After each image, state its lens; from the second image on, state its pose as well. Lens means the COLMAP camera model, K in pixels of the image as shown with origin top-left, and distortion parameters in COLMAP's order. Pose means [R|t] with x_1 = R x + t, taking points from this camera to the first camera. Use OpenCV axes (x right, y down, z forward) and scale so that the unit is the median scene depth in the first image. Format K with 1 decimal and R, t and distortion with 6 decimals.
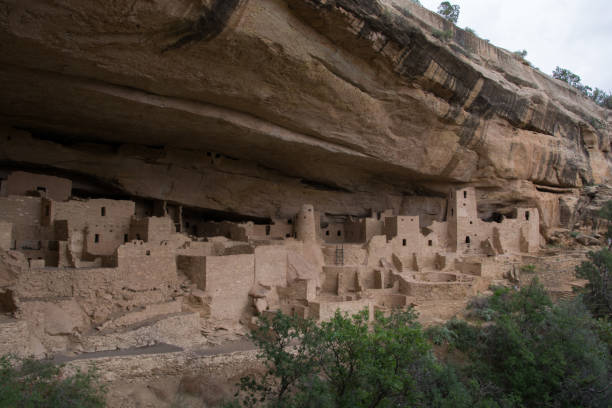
lens RADIAL K [[476.6, 0, 300.7], [0, 476.6, 205.3], [0, 0, 1]] dist [-0.146476, 0.089870]
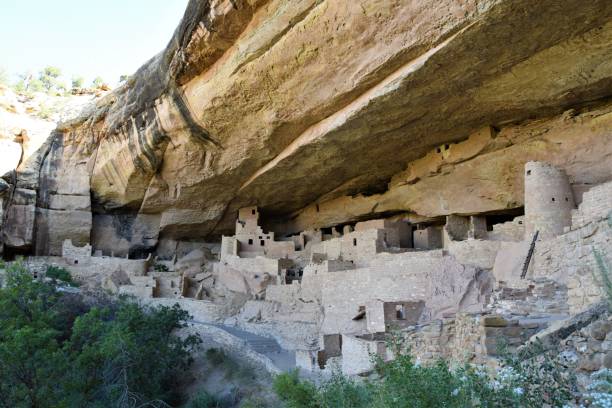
lens RADIAL K [[470.2, 0, 304.9], [0, 470.2, 206.5], [0, 0, 1]] dist [-0.121423, 0.089709]
pose [[-0.396946, -0.191397, -0.897664, 0.574620], [0.055998, 0.971144, -0.231827, 0.152921], [0.916132, -0.142290, -0.374774, 1.022200]]
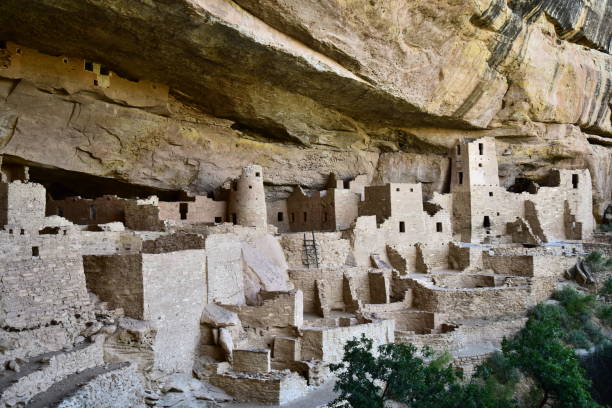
lens RADIAL K [[773.7, 0, 306.0], [0, 773.7, 204.0], [0, 0, 1]] dist [0.096327, 0.374065]
pose [[0.960916, -0.023198, 0.275868, -0.195840], [0.017128, 0.999556, 0.024392, 0.025954], [-0.276311, -0.018713, 0.960886, 0.089025]]
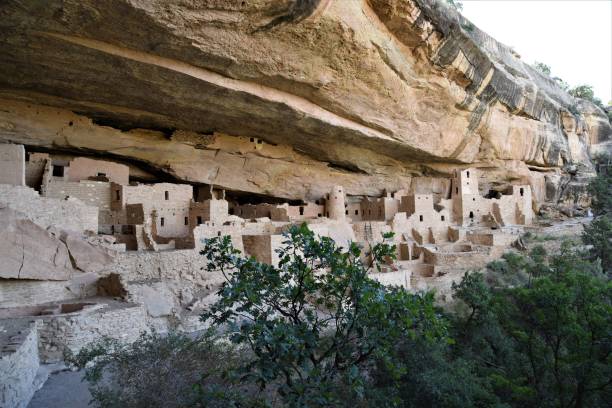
lens RADIAL K [[426.4, 0, 308.4], [0, 426.4, 204.8], [0, 0, 1]] dist [-0.118613, 0.087223]
pose [[0.995893, -0.029954, 0.085443, -0.145989], [0.027484, 0.999174, 0.029948, 0.011321], [-0.086269, -0.027477, 0.995893, 0.038744]]
